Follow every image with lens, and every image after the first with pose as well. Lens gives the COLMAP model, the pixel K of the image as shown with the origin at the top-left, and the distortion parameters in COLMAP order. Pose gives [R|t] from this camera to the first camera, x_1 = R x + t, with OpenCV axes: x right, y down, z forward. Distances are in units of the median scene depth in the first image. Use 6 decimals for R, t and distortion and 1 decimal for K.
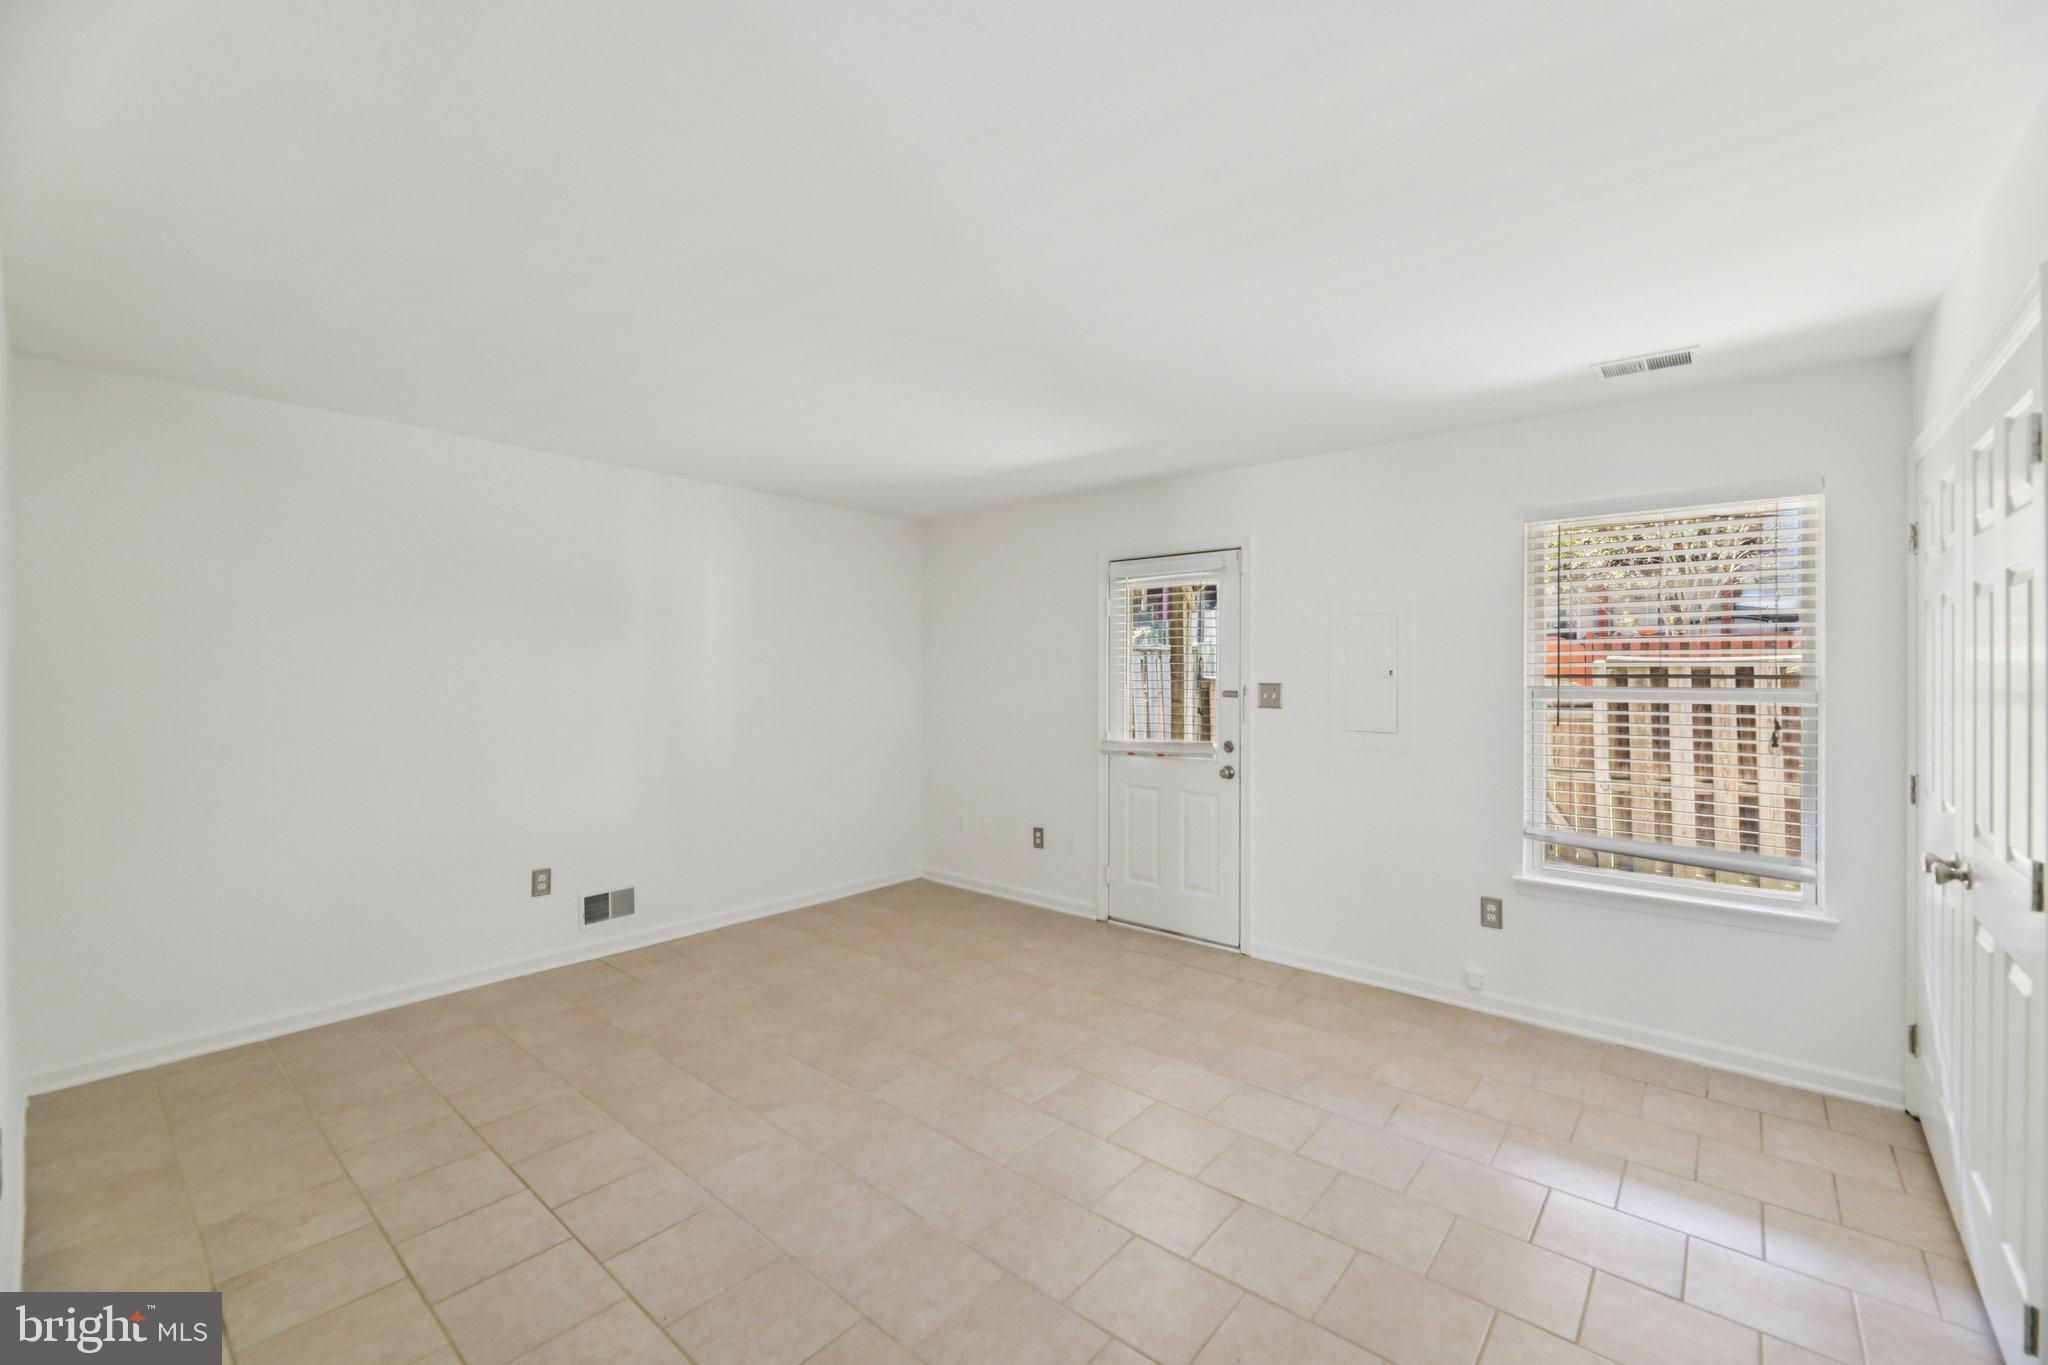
lens RADIAL K [[837.2, 0, 1029.2], [0, 837.2, 677.7], [0, 0, 1]] dist [0.000811, -0.000090]
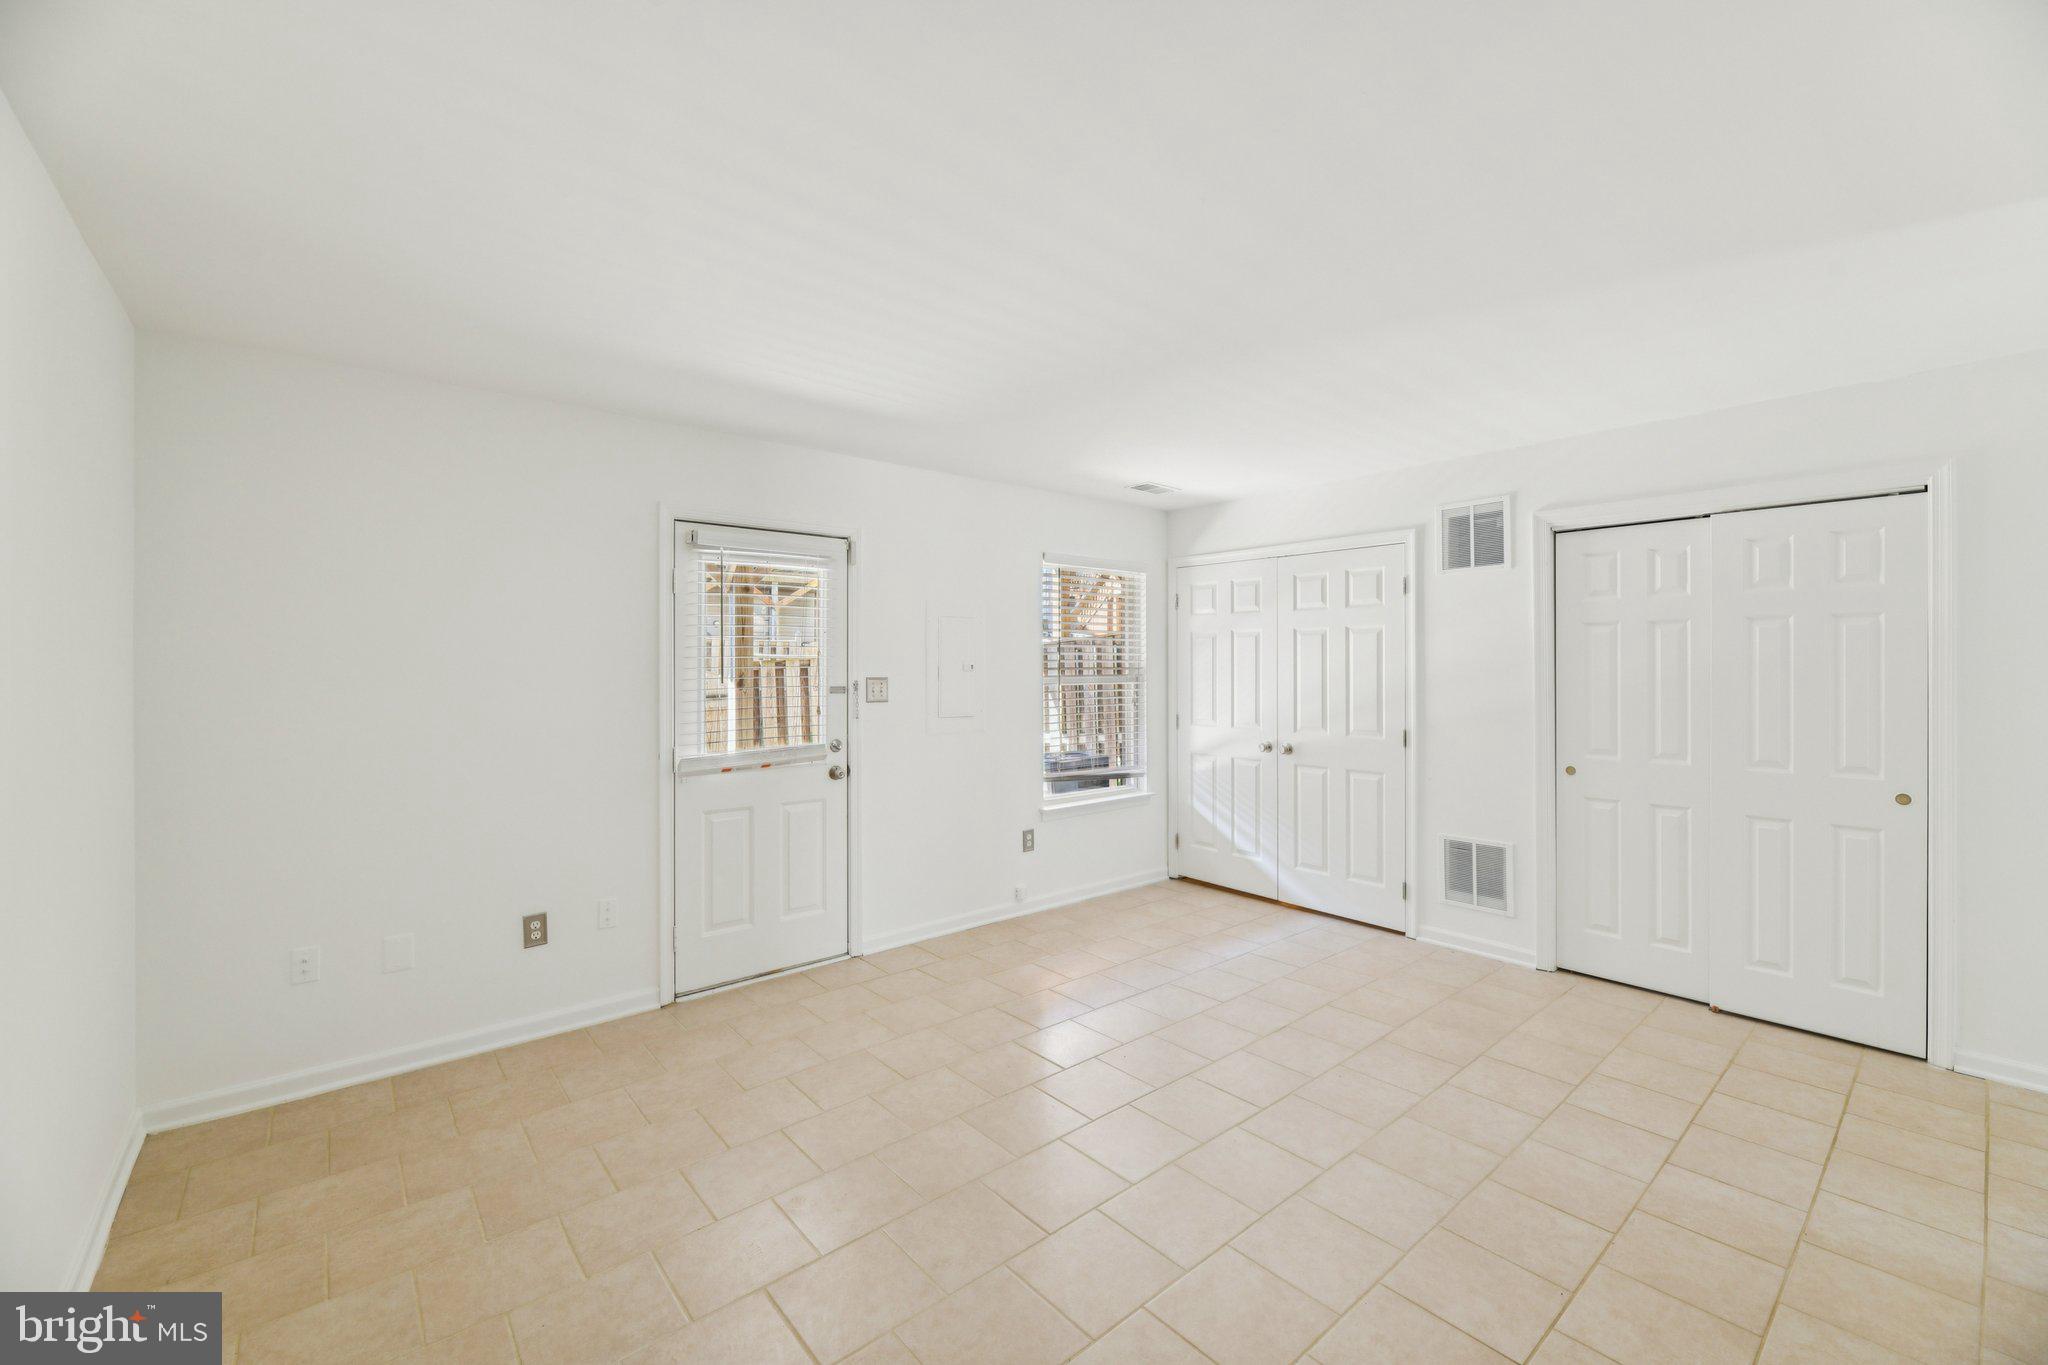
lens RADIAL K [[843.8, 0, 1030.5], [0, 843.8, 667.5], [0, 0, 1]] dist [0.001524, -0.000376]
pose [[0.156251, -0.004248, 0.987708, -0.729882], [0.008052, 0.999963, 0.003027, -0.008041], [-0.987685, 0.007480, 0.156279, 0.689784]]
